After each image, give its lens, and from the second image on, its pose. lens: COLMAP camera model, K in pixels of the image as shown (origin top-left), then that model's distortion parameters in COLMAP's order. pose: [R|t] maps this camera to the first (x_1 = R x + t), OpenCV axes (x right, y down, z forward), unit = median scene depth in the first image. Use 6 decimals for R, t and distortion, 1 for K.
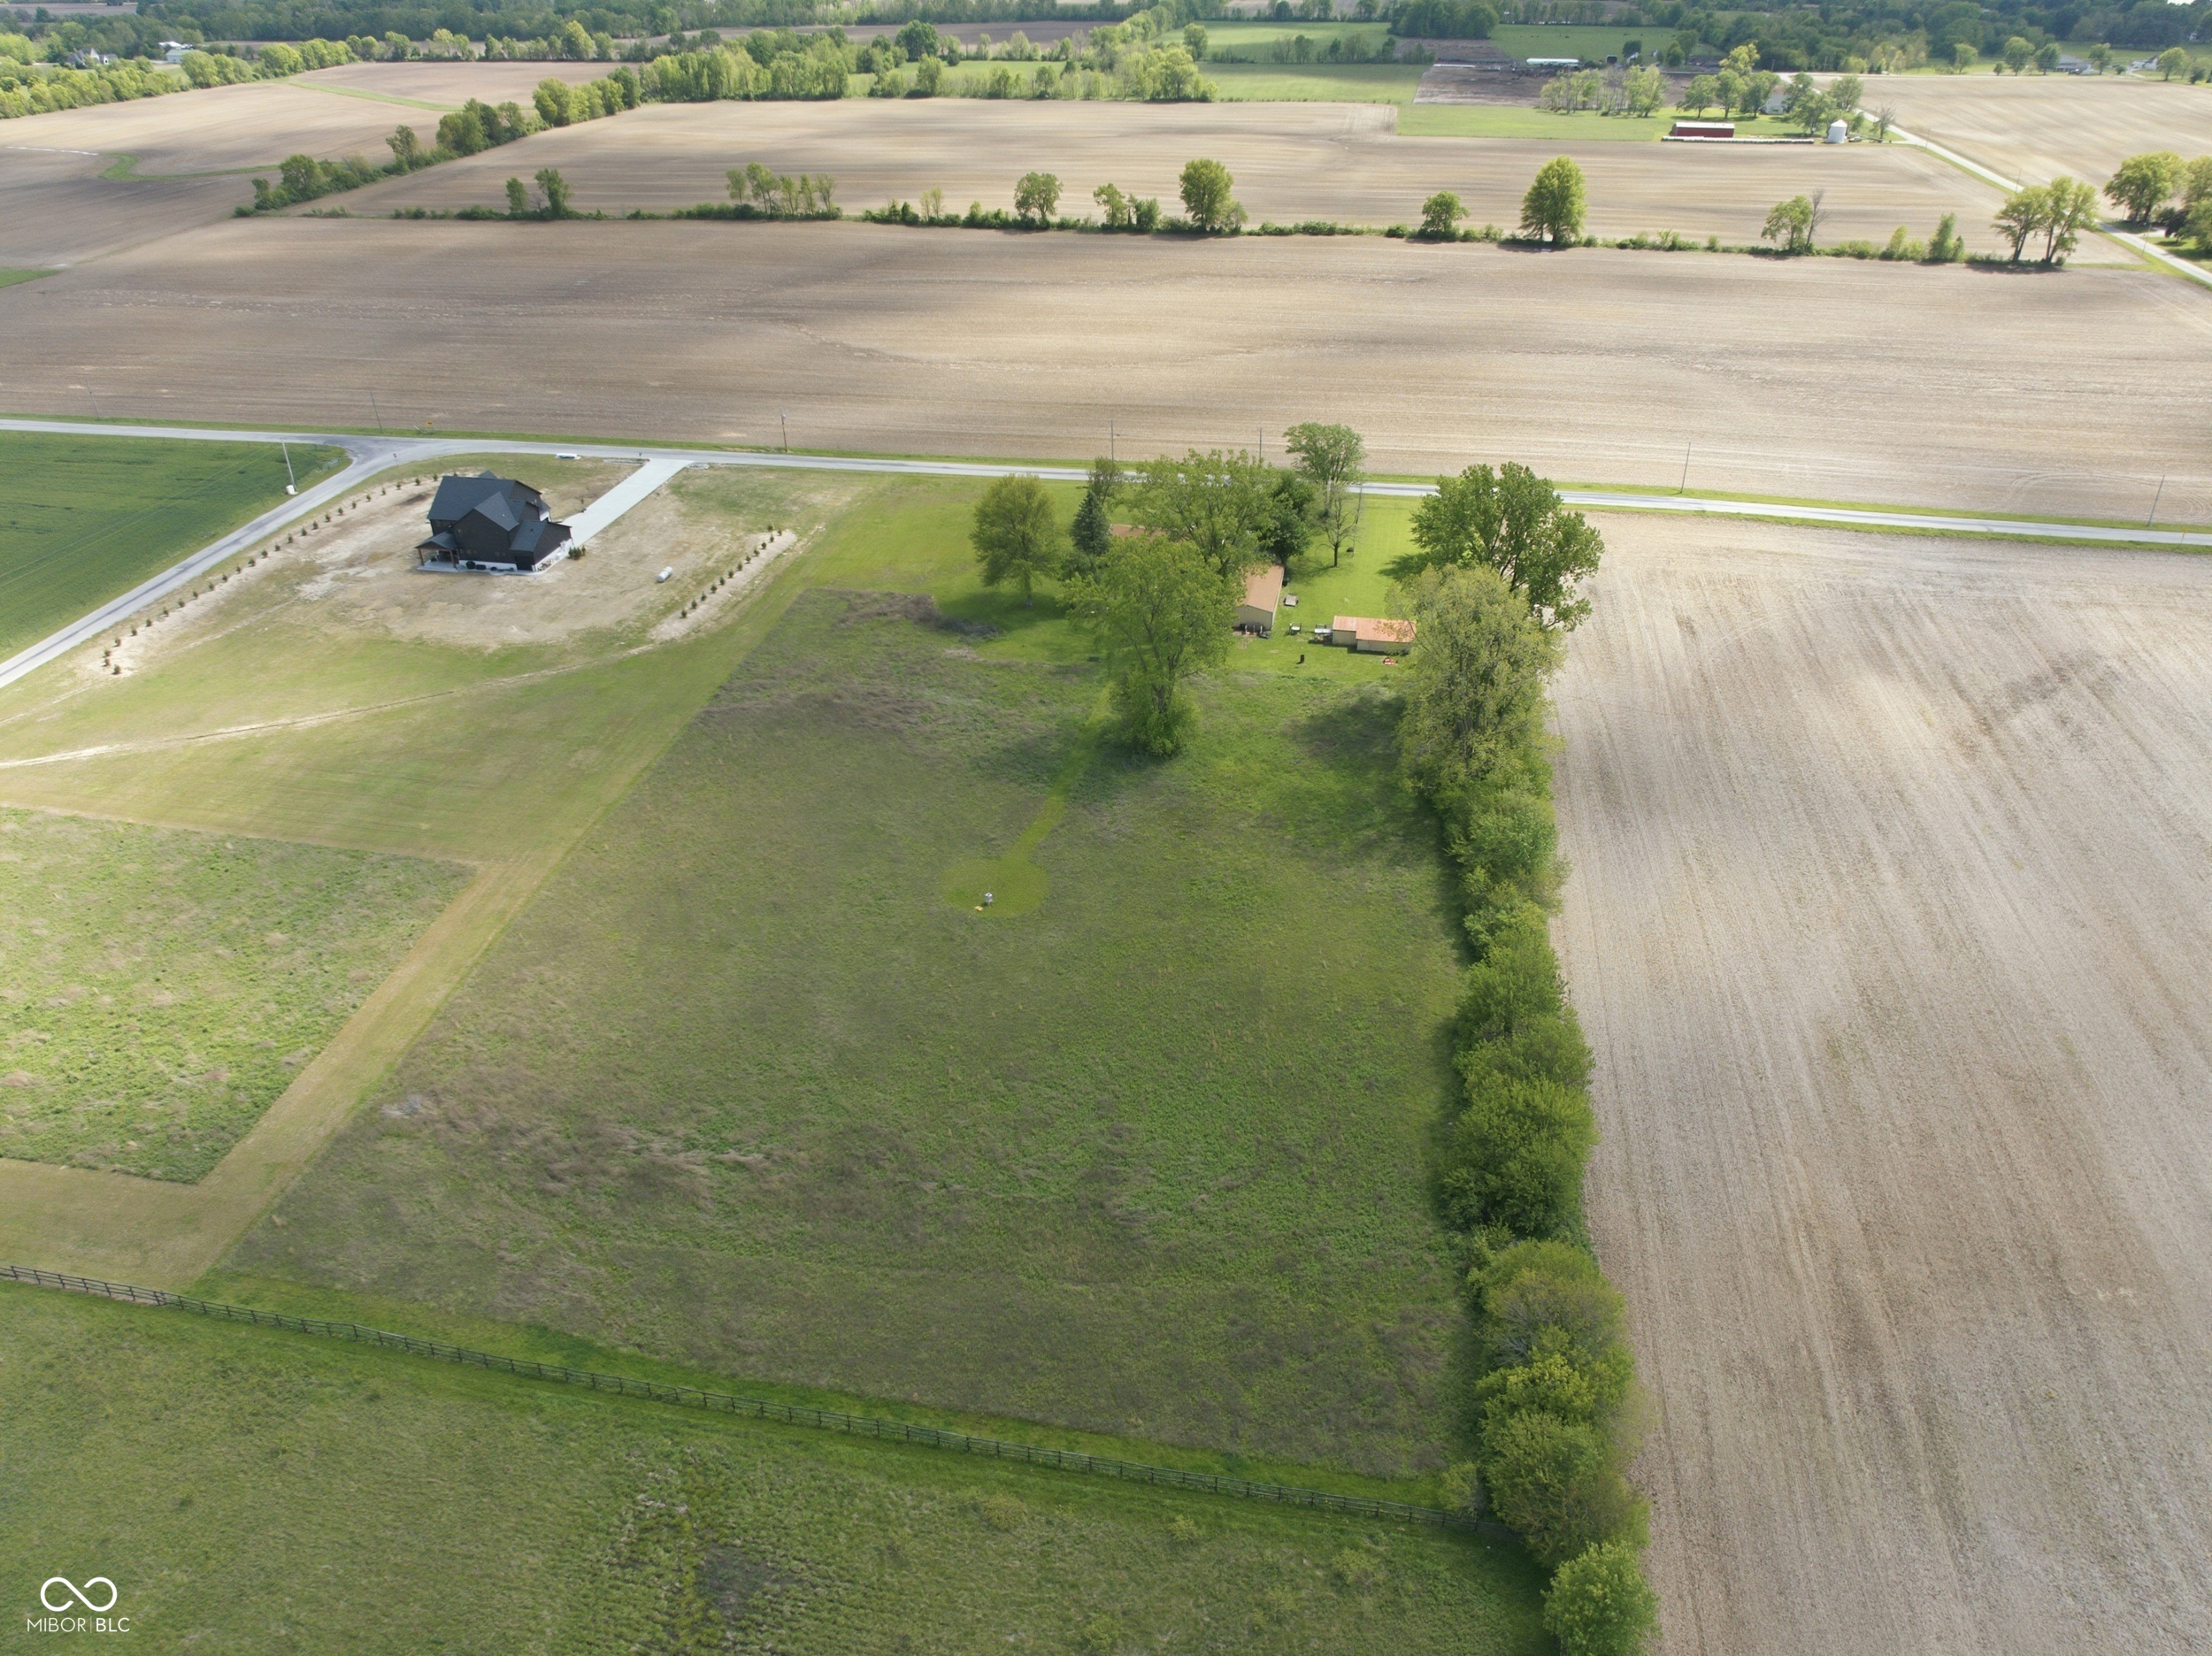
lens RADIAL K [[1557.8, 0, 1112.0], [0, 1557.8, 818.6], [0, 0, 1]] dist [-0.045011, 0.007767]
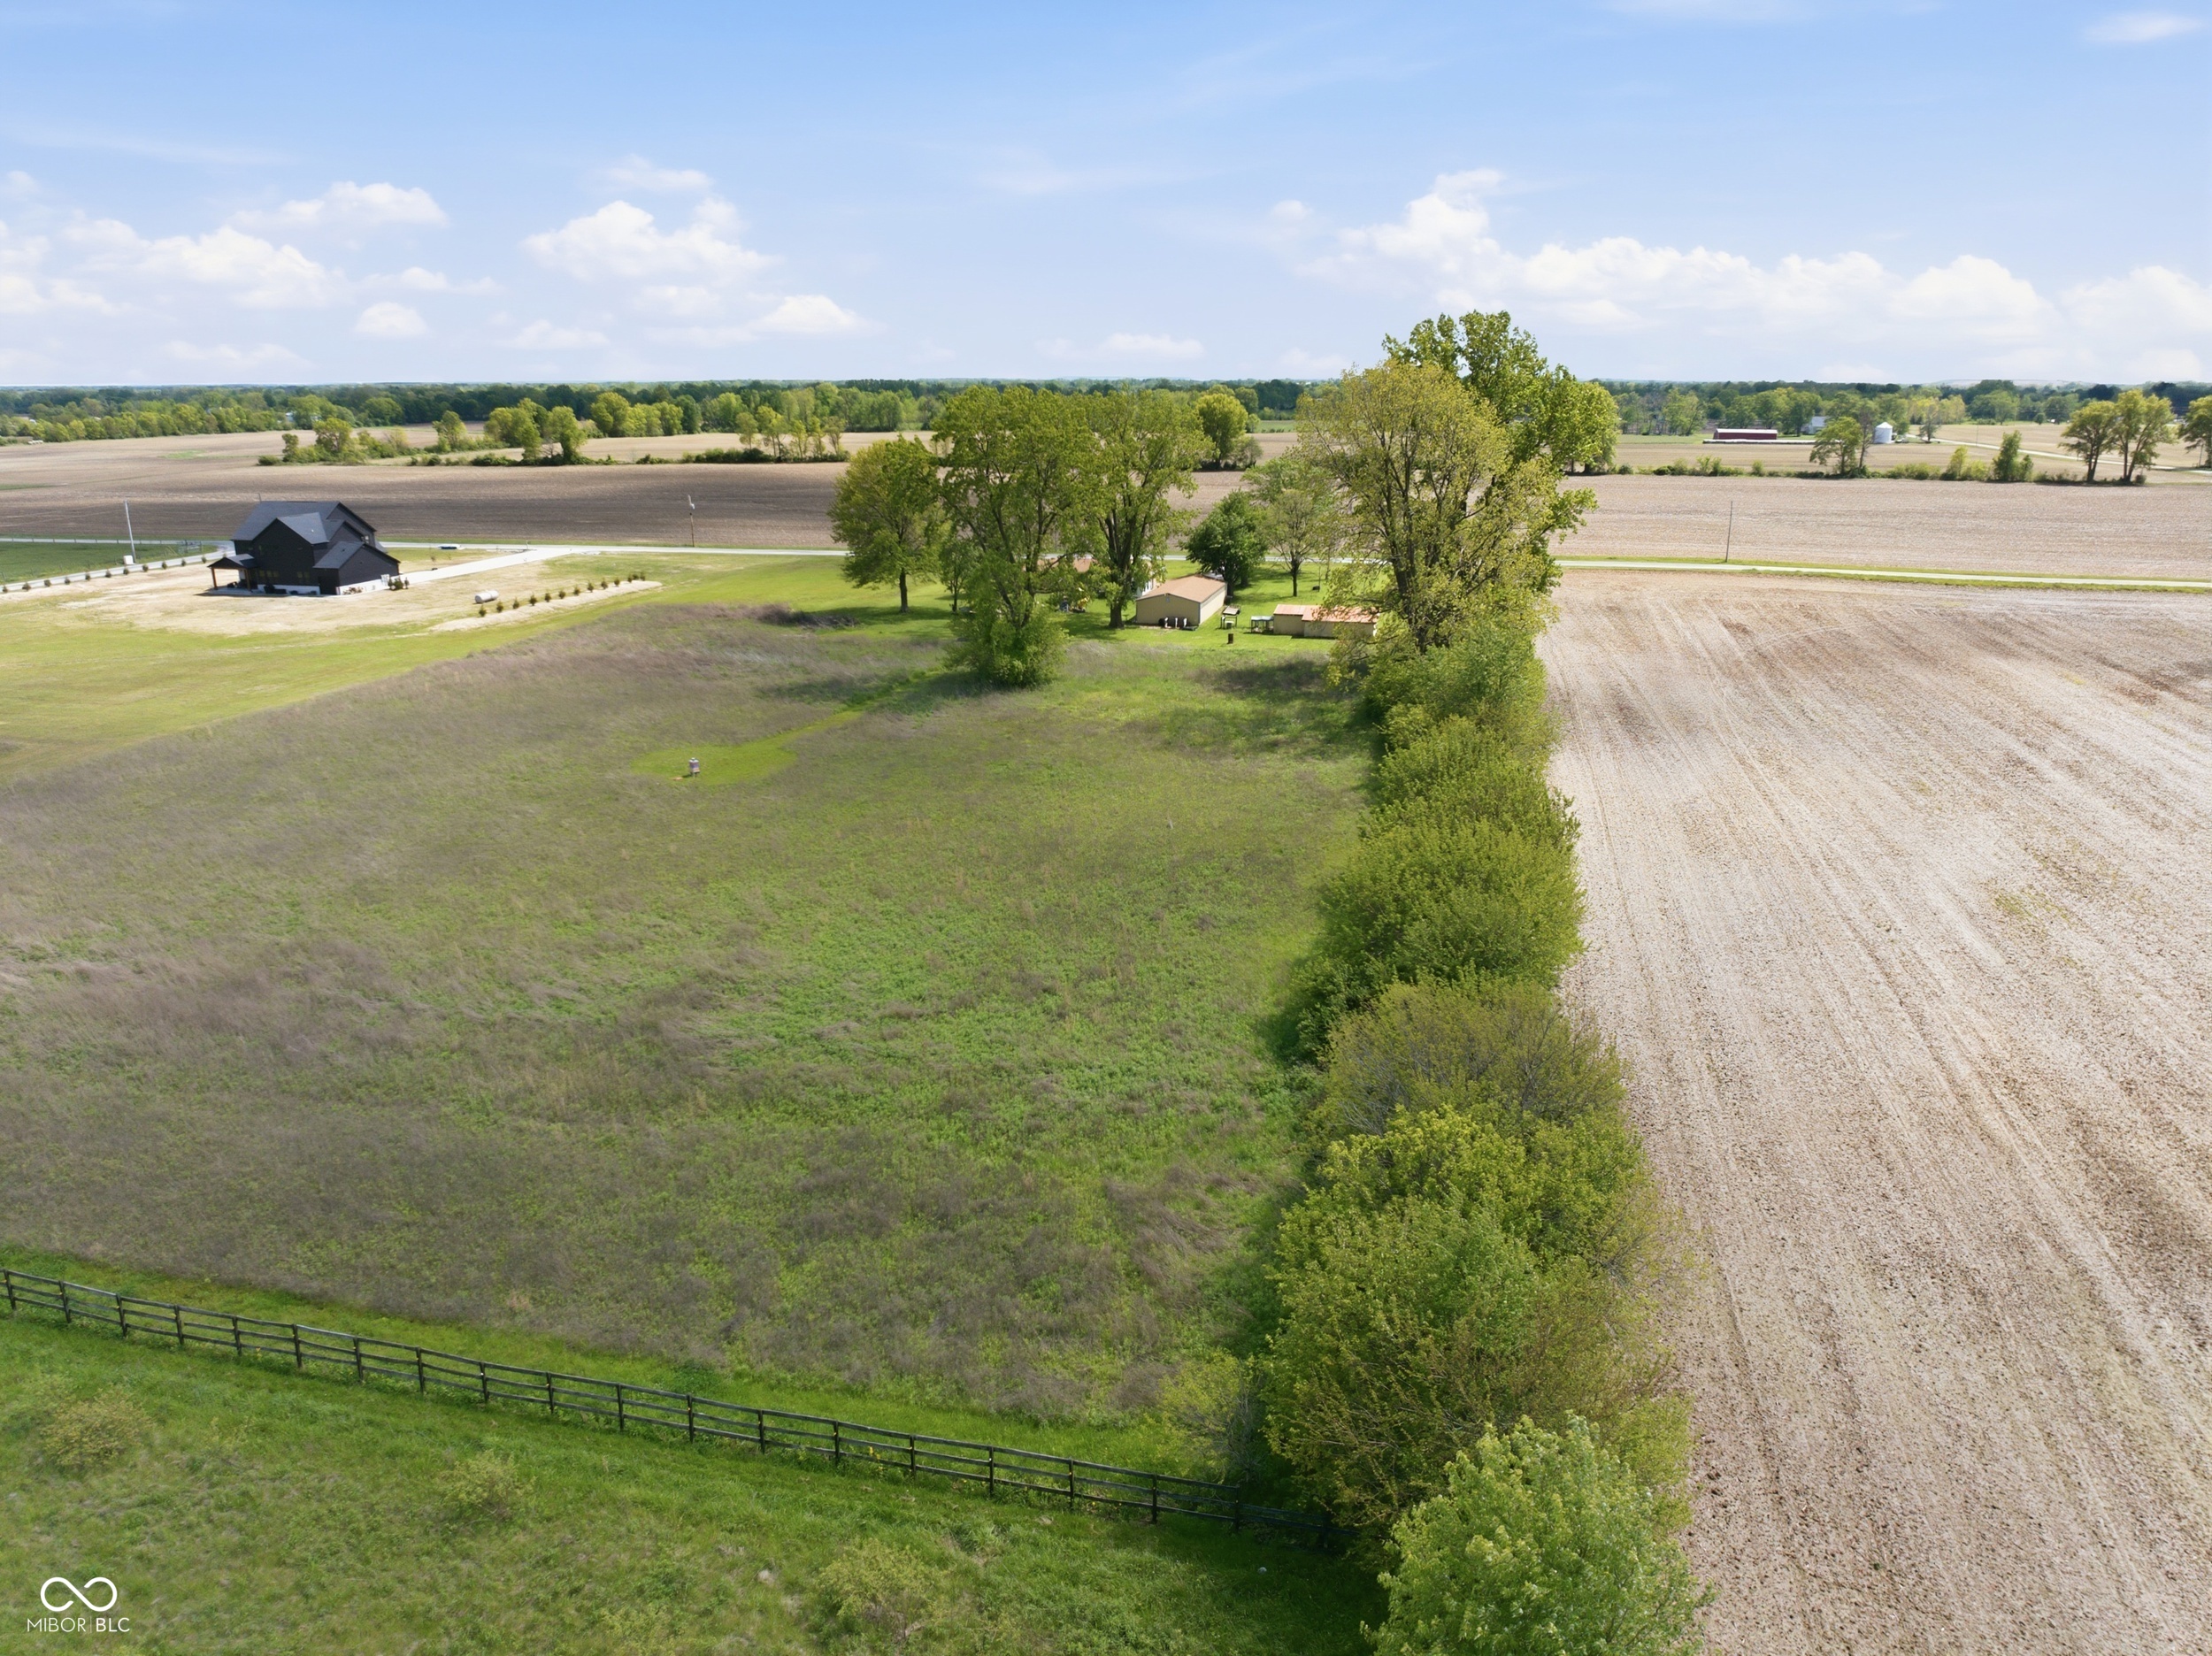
lens RADIAL K [[1557.8, 0, 1112.0], [0, 1557.8, 818.6], [0, 0, 1]] dist [-0.045011, 0.007767]
pose [[0.998544, 0.017174, -0.051144, 0.093195], [-0.029862, 0.965461, -0.258832, 0.164767], [0.044933, 0.259982, 0.964567, 0.245795]]
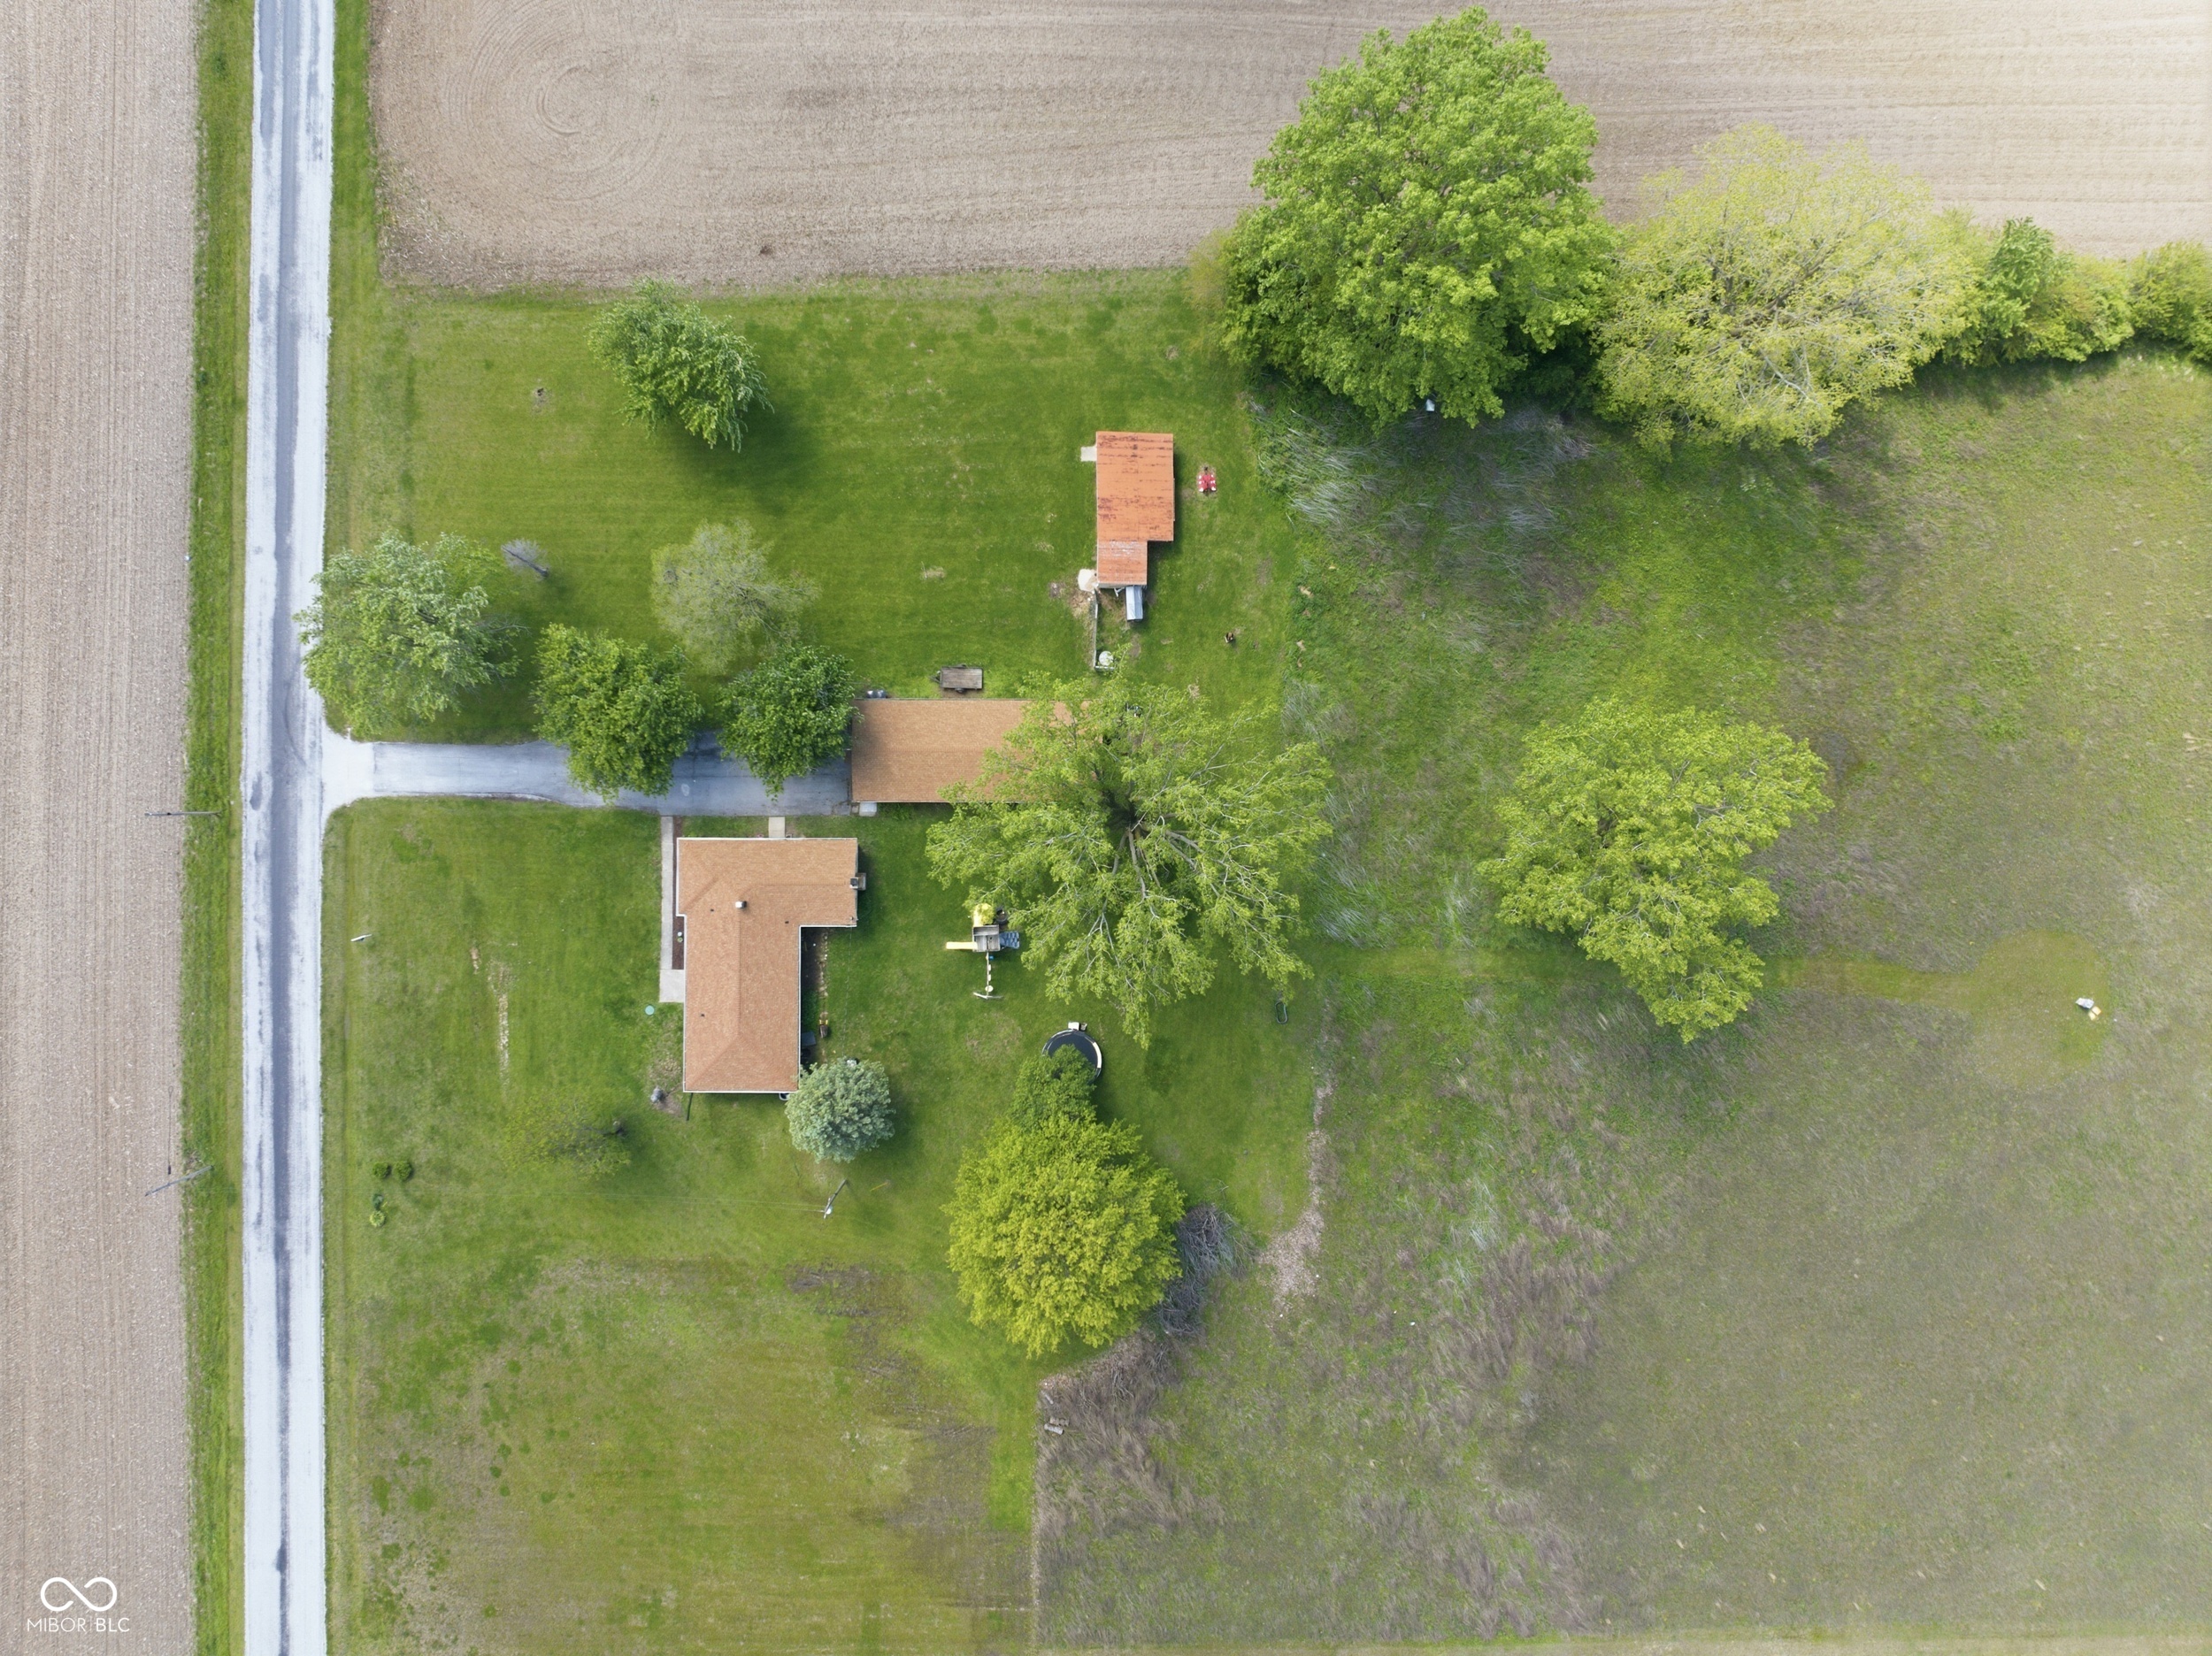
lens RADIAL K [[1558.3, 0, 1112.2], [0, 1558.3, 817.4], [0, 0, 1]] dist [-0.058124, 0.031739]
pose [[-0.181302, -0.983234, 0.019522, 0.050714], [0.510616, -0.077152, 0.856340, -0.533662], [-0.840476, 0.165225, 0.516043, 0.677371]]
